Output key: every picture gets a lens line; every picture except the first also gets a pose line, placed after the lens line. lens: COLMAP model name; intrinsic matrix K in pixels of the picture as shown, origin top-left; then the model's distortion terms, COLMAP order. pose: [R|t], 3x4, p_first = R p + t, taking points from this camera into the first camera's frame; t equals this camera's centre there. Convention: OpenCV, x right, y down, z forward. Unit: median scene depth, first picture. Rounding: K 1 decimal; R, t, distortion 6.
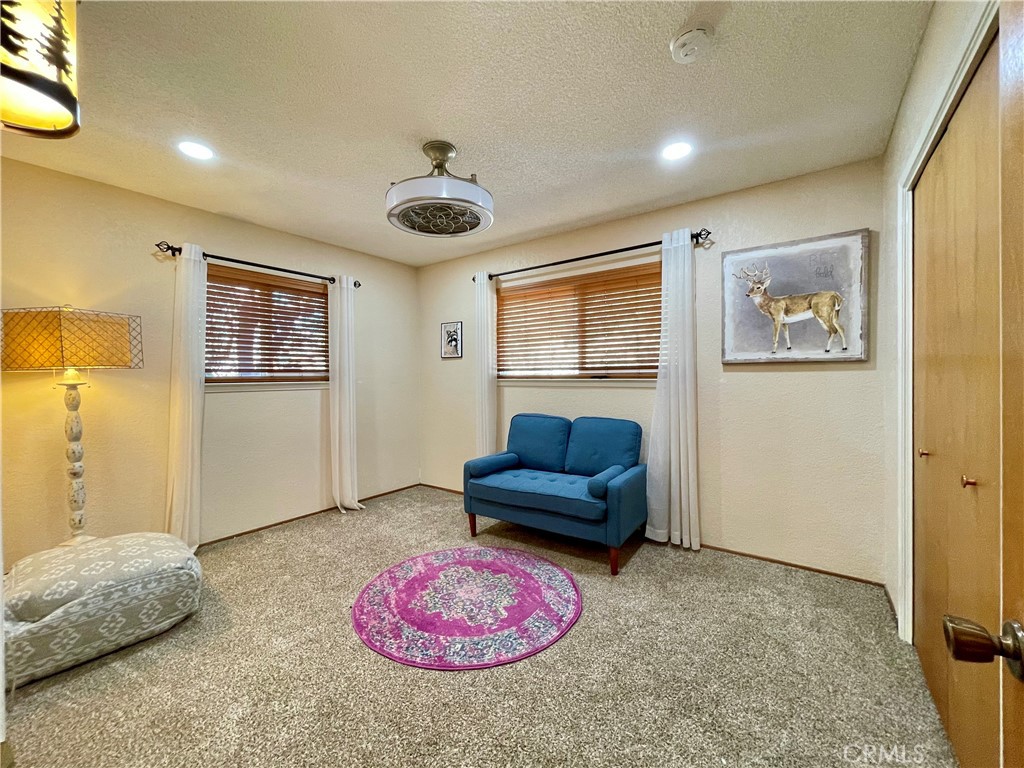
lens RADIAL K [[411.1, 0, 507.4], [0, 411.1, 379.1], [0, 0, 1]] dist [-0.002013, -0.000141]
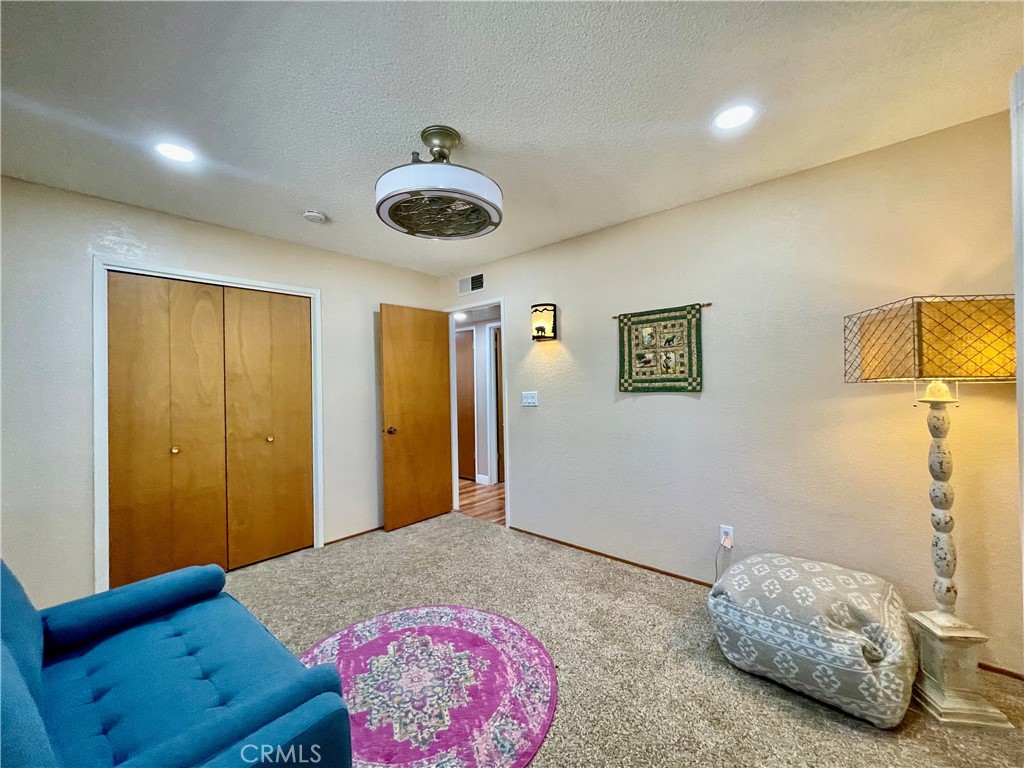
lens RADIAL K [[411.1, 0, 507.4], [0, 411.1, 379.1], [0, 0, 1]] dist [-0.002013, -0.000141]
pose [[-0.994217, 0.025844, 0.104236, -0.378840], [0.025239, 0.999656, -0.007119, -0.044474], [-0.104384, -0.004447, -0.994527, 1.842359]]
